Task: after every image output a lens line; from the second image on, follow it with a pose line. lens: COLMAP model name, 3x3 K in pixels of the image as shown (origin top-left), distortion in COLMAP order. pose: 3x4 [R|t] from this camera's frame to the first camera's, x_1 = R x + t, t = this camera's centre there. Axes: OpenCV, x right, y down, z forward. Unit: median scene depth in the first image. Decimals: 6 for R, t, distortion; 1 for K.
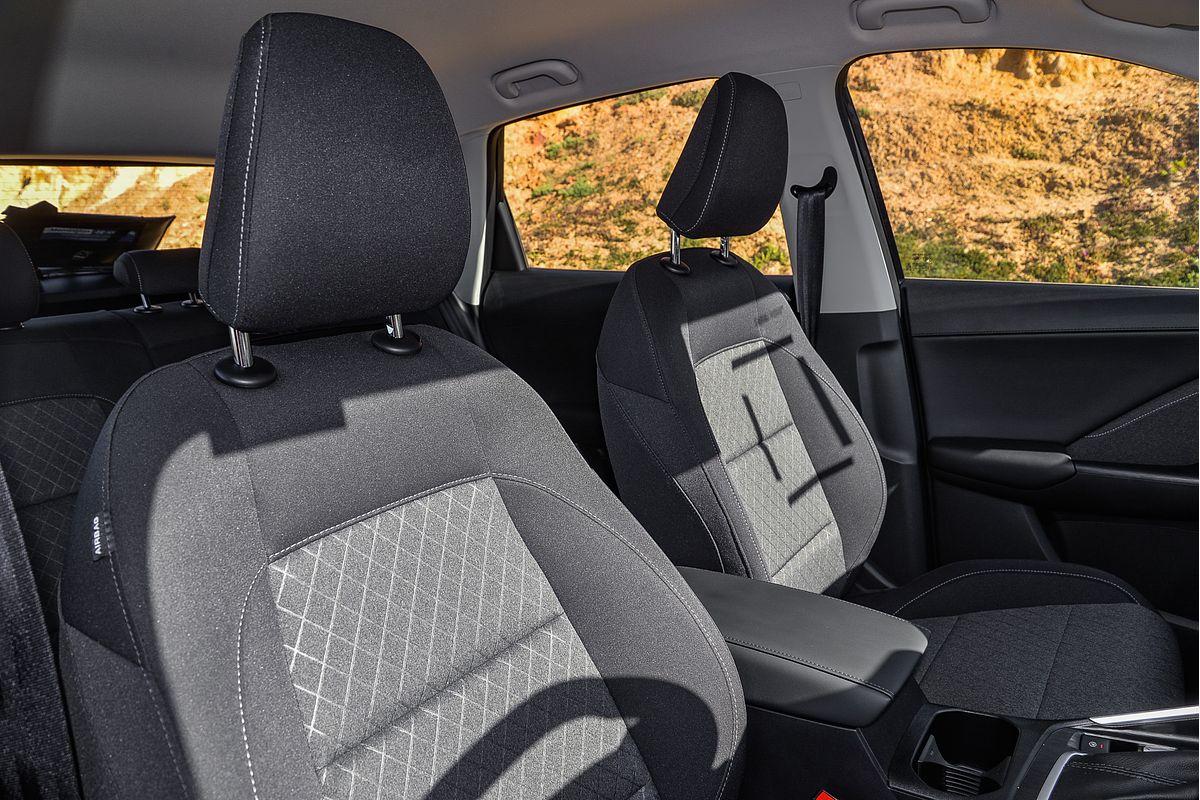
lens RADIAL K [[799.9, 0, 600.0], [0, 799.9, 400.0], [0, 0, 1]] dist [-0.088757, 0.028520]
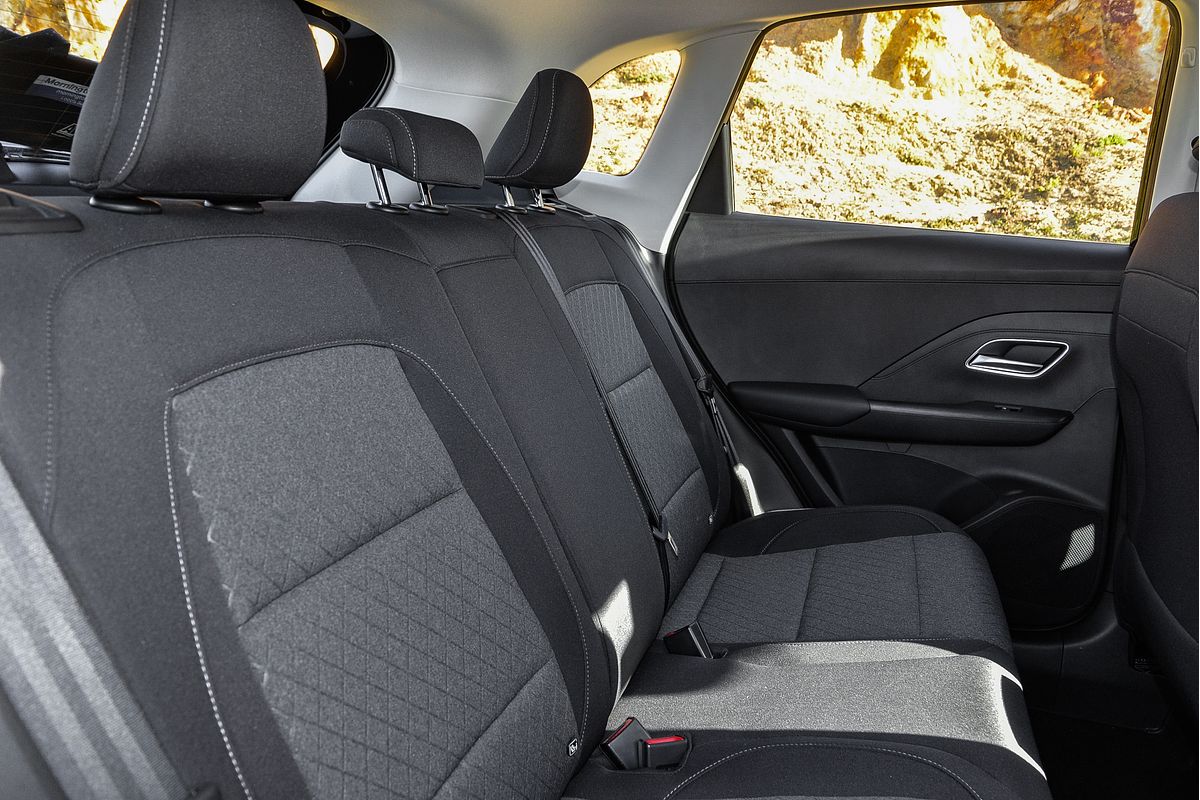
lens RADIAL K [[799.9, 0, 600.0], [0, 799.9, 400.0], [0, 0, 1]] dist [-0.088757, 0.028520]
pose [[0.955244, 0.019153, 0.295200, -0.161809], [-0.024224, 0.999615, 0.013532, 0.003876], [-0.294827, -0.020077, 0.955340, 0.107511]]
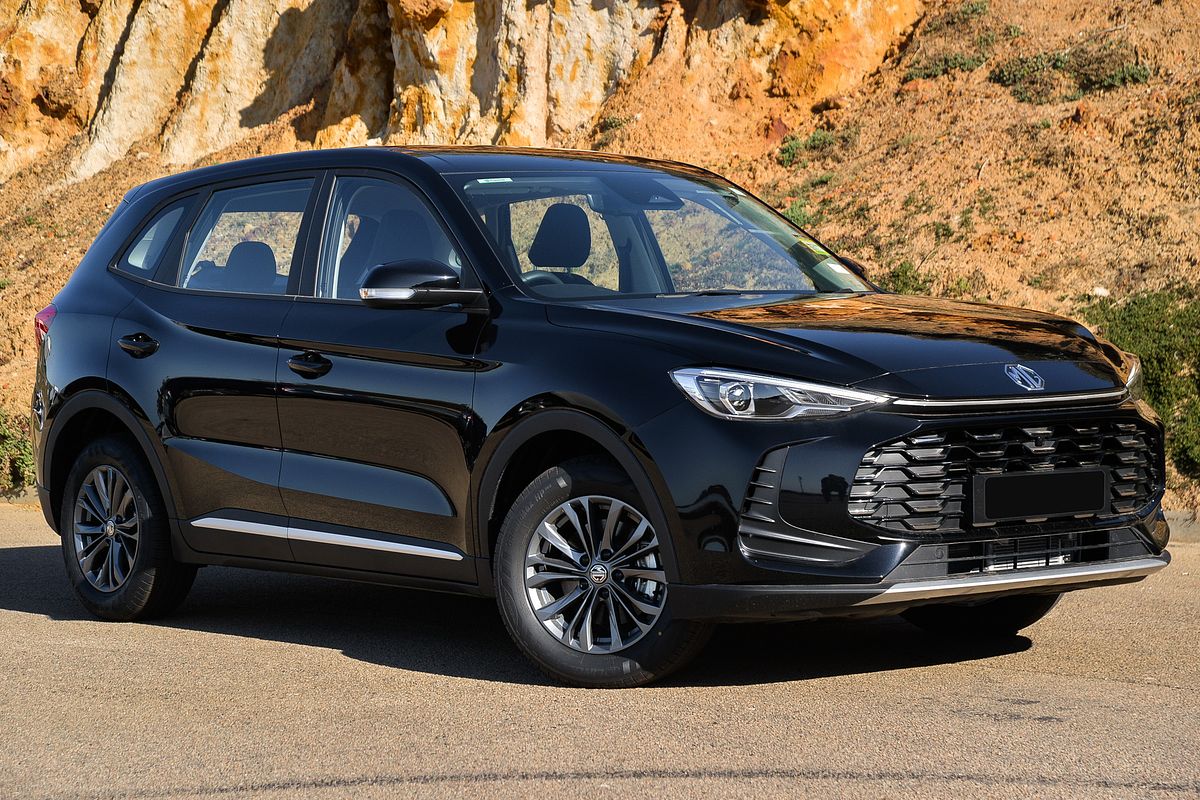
lens RADIAL K [[2640.6, 0, 600.0], [0, 2640.6, 400.0], [0, 0, 1]] dist [0.771102, 0.120225]
pose [[0.958989, 0.058977, -0.277241, 0.561584], [-0.104545, 0.982748, -0.152565, 0.313656], [0.263460, 0.175293, 0.948610, -1.452929]]
